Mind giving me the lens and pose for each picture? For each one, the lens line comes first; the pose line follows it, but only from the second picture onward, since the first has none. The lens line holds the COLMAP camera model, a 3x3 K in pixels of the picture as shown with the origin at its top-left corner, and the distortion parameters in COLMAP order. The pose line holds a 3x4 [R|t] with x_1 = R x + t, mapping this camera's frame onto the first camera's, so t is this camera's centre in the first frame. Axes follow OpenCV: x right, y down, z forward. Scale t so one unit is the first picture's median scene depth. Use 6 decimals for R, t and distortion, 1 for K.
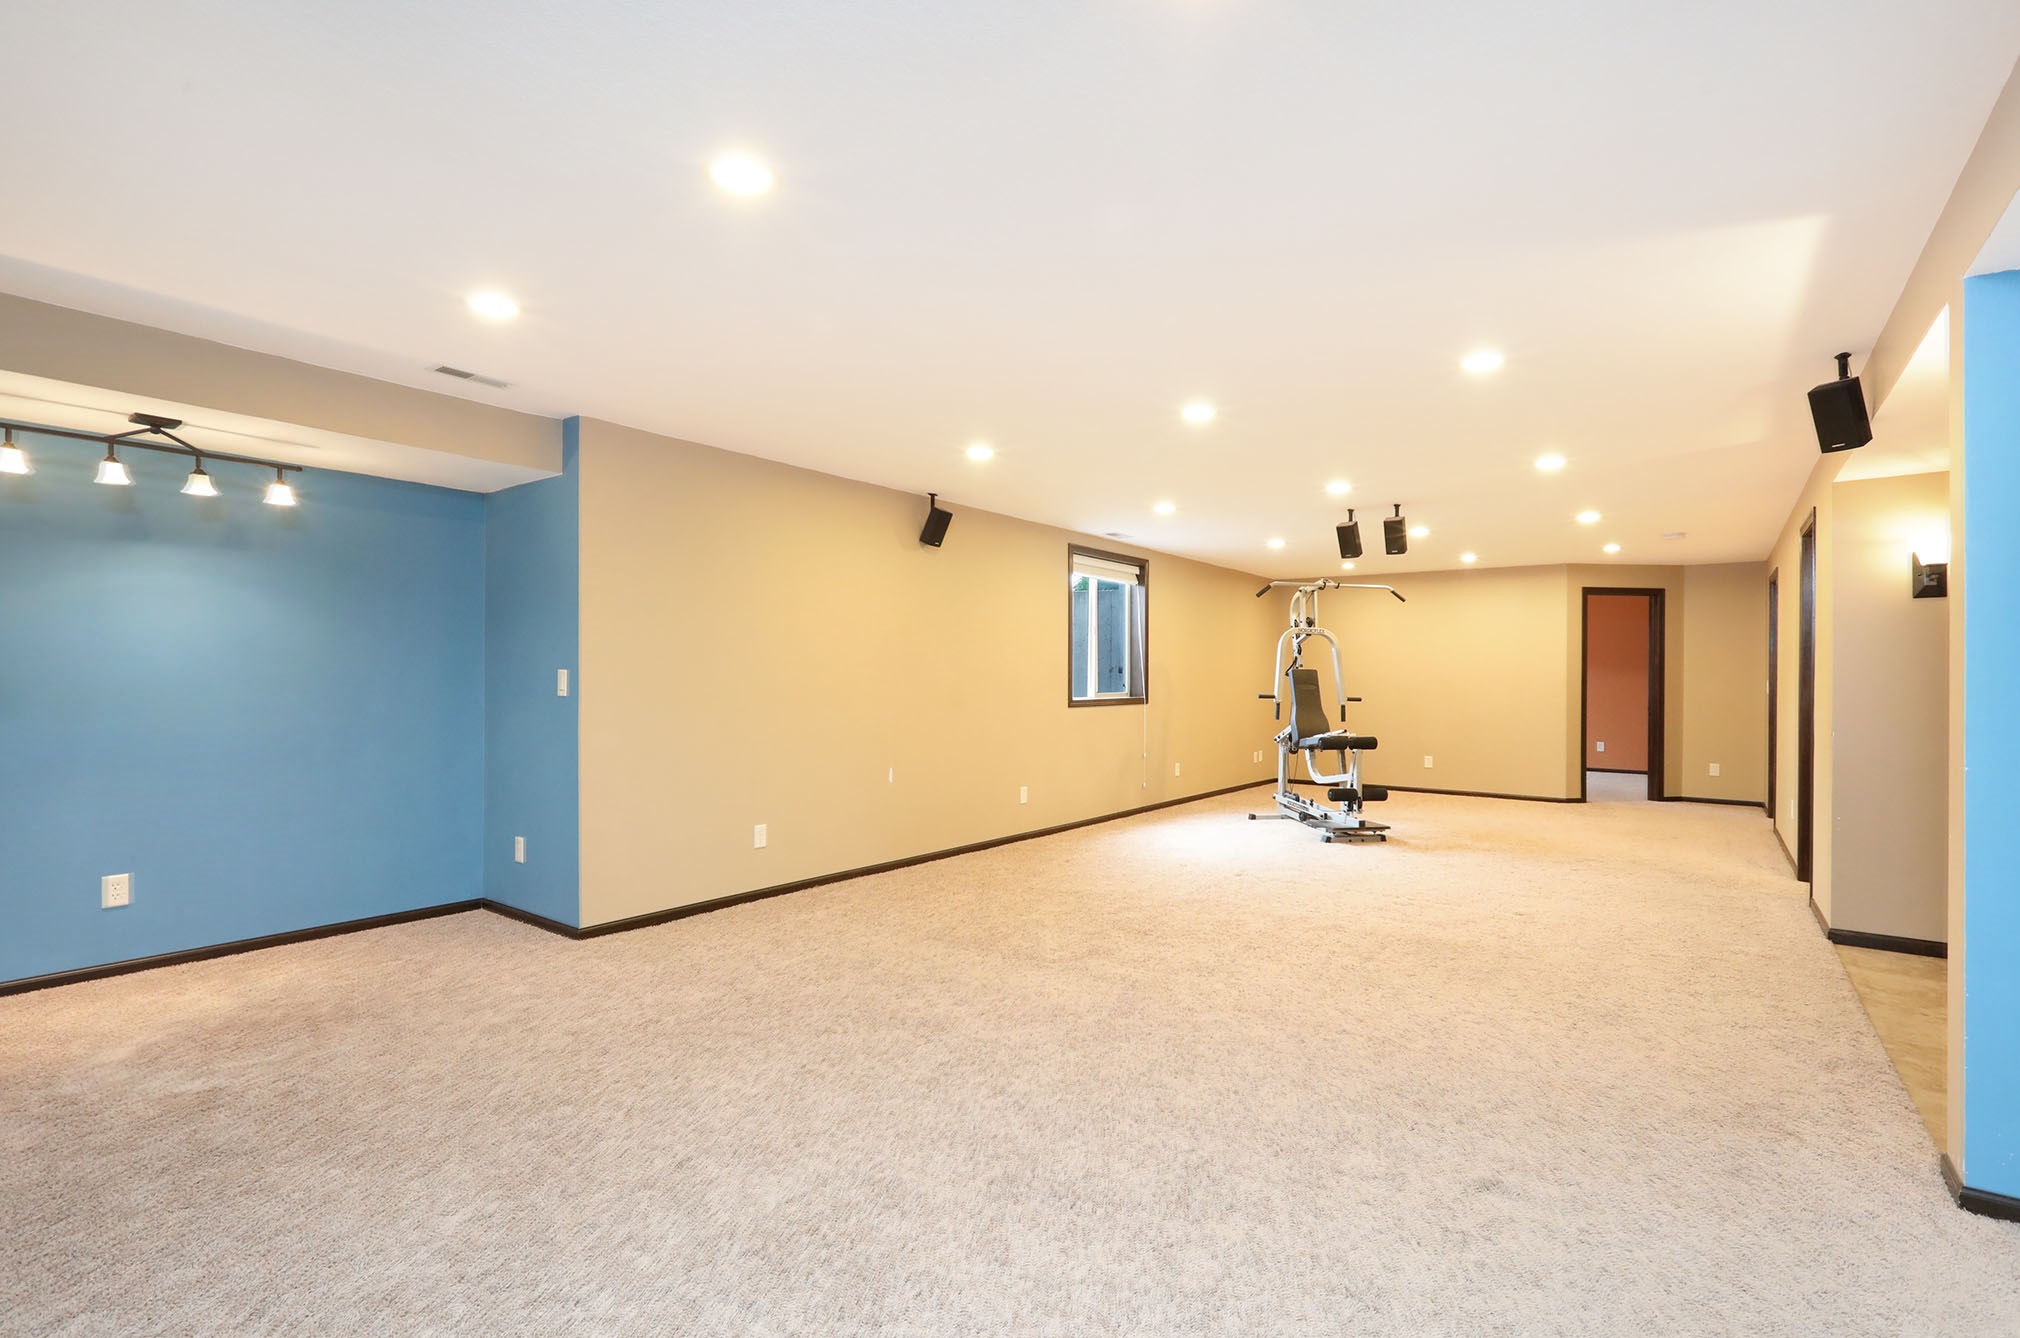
lens RADIAL K [[939.3, 0, 1010.0], [0, 939.3, 669.0], [0, 0, 1]] dist [-0.018361, 0.010576]
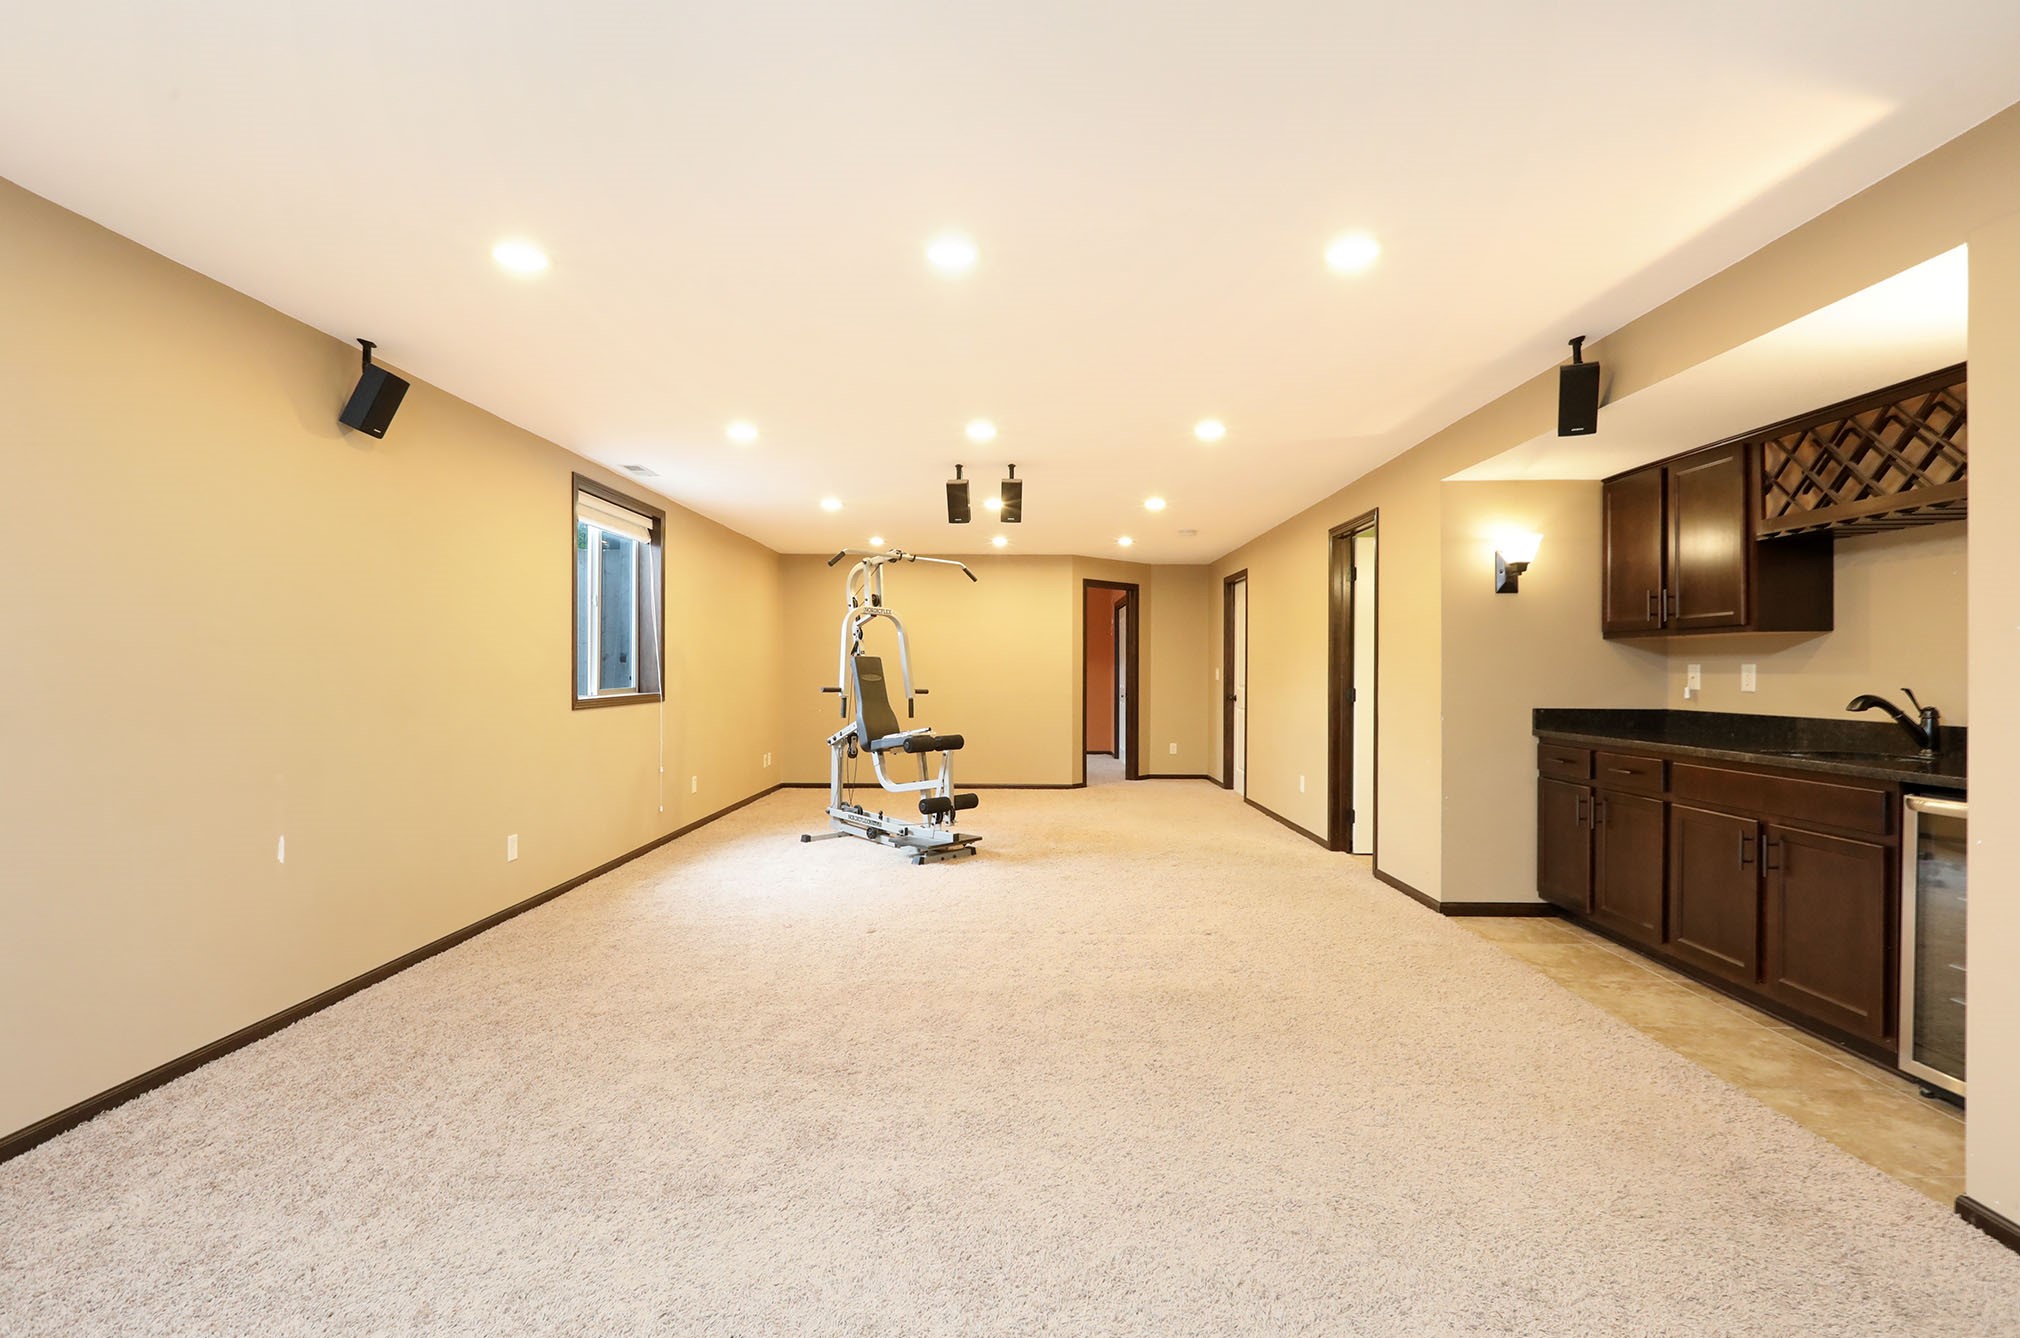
lens RADIAL K [[939.3, 0, 1010.0], [0, 939.3, 669.0], [0, 0, 1]] dist [-0.018361, 0.010576]
pose [[0.808222, -0.003132, 0.588869, -0.080319], [-0.003170, 0.999948, 0.009668, 0.002680], [-0.588869, -0.009681, 0.808171, 0.252687]]
